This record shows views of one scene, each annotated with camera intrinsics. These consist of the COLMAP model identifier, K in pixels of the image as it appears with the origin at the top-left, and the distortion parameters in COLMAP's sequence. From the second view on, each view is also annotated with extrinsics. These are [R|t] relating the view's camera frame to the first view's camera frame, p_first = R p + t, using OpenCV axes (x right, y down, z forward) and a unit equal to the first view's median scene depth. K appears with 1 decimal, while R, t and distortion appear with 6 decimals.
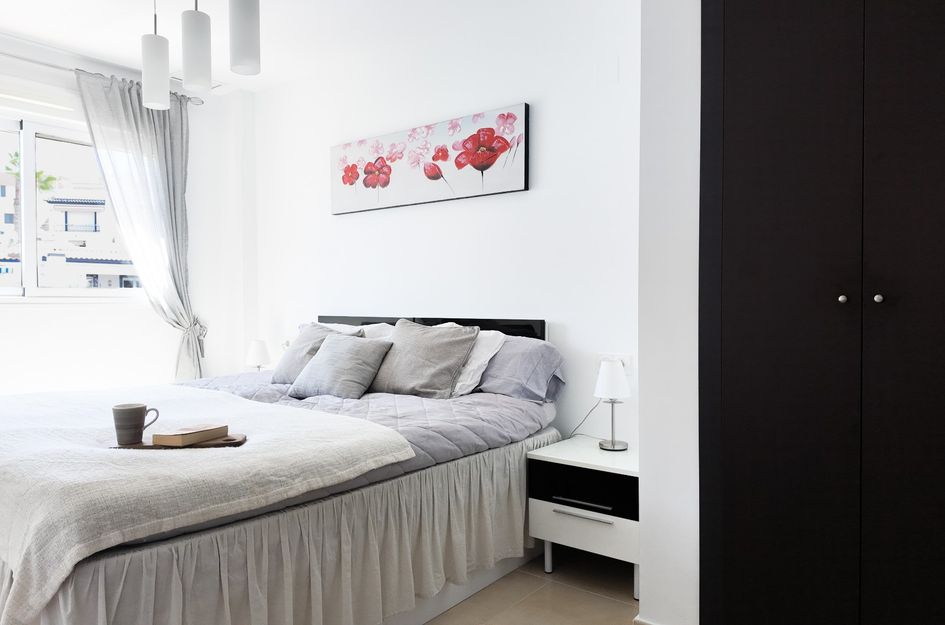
lens RADIAL K [[653.0, 0, 470.2], [0, 653.0, 318.0], [0, 0, 1]] dist [0.072032, -0.080183]
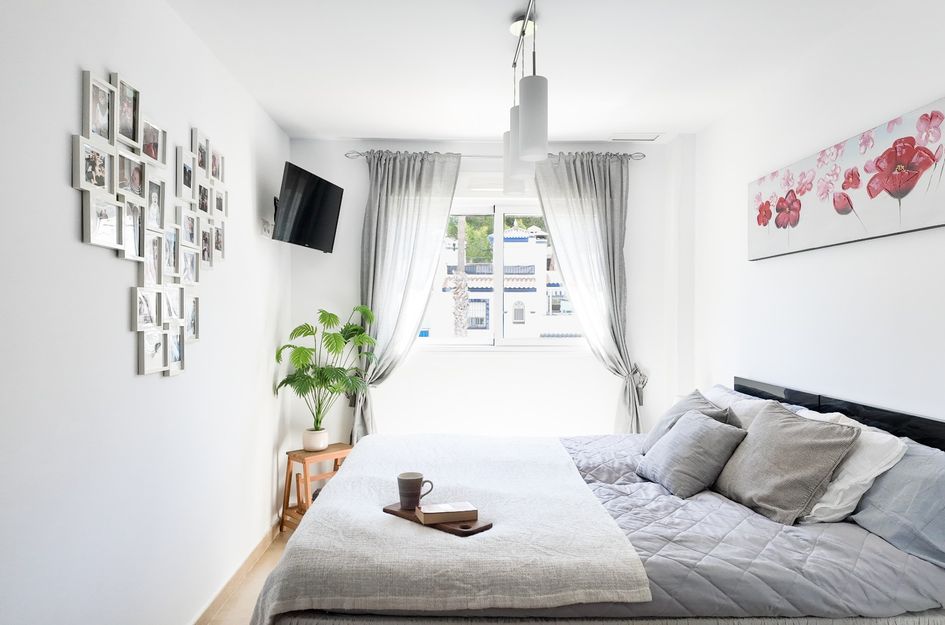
lens RADIAL K [[653.0, 0, 468.4], [0, 653.0, 308.1], [0, 0, 1]] dist [0.072032, -0.080183]
pose [[0.643571, -0.006797, -0.765356, 0.288264], [-0.018743, 0.999521, -0.024638, -0.089883], [0.765157, 0.030202, 0.643136, 0.216395]]
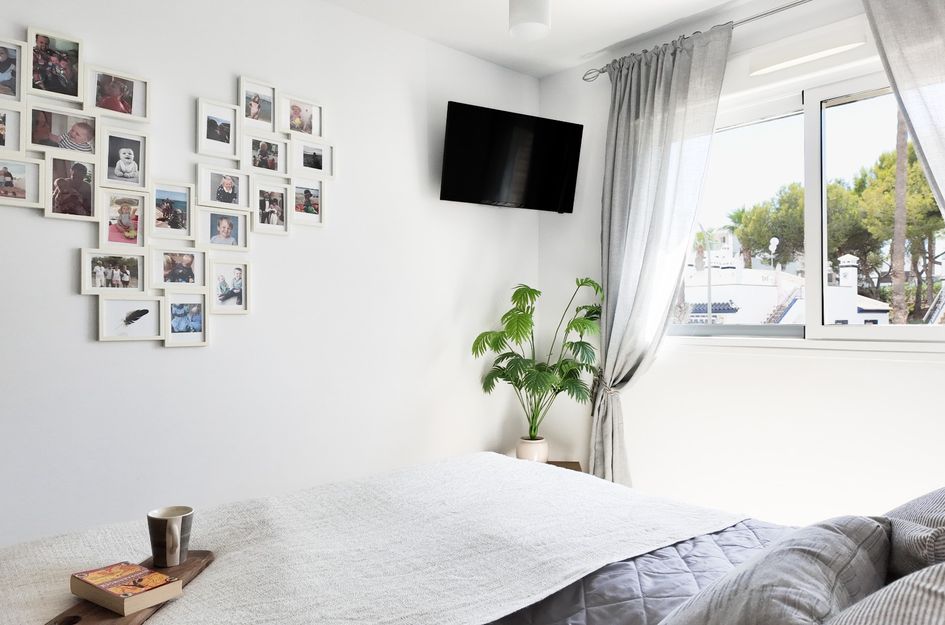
lens RADIAL K [[653.0, 0, 481.6], [0, 653.0, 316.2], [0, 0, 1]] dist [0.072032, -0.080183]
pose [[-0.169900, -0.005863, -0.985444, 0.103505], [-0.021328, 0.999770, -0.002271, -0.059355], [0.985230, 0.020632, -0.169986, 0.961047]]
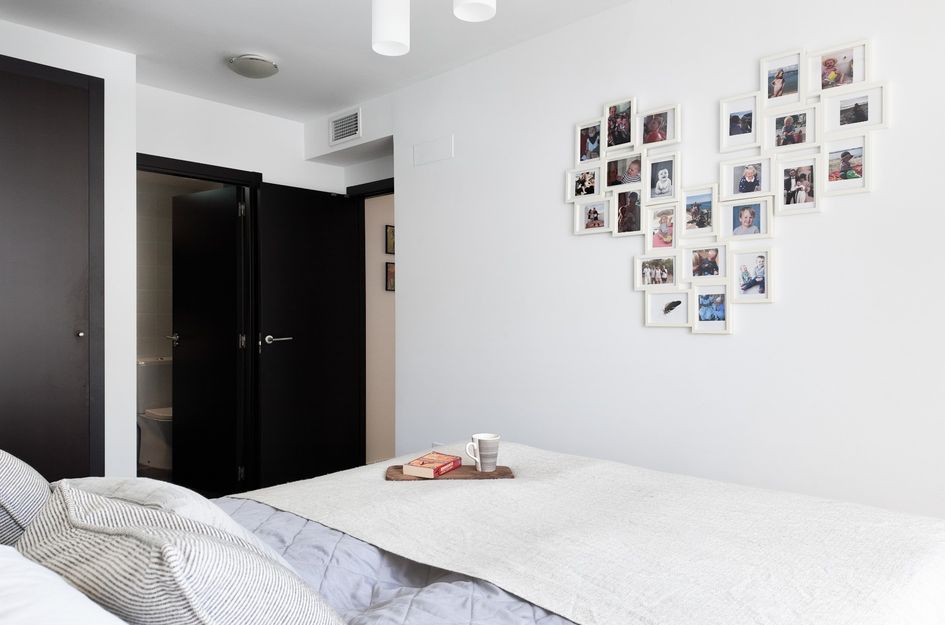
lens RADIAL K [[653.0, 0, 466.9], [0, 653.0, 311.6], [0, 0, 1]] dist [0.072032, -0.080183]
pose [[-0.994956, 0.008410, 0.099957, -0.383872], [0.010065, 0.999820, 0.016068, -0.063216], [-0.099804, 0.016993, -0.994862, 1.368922]]
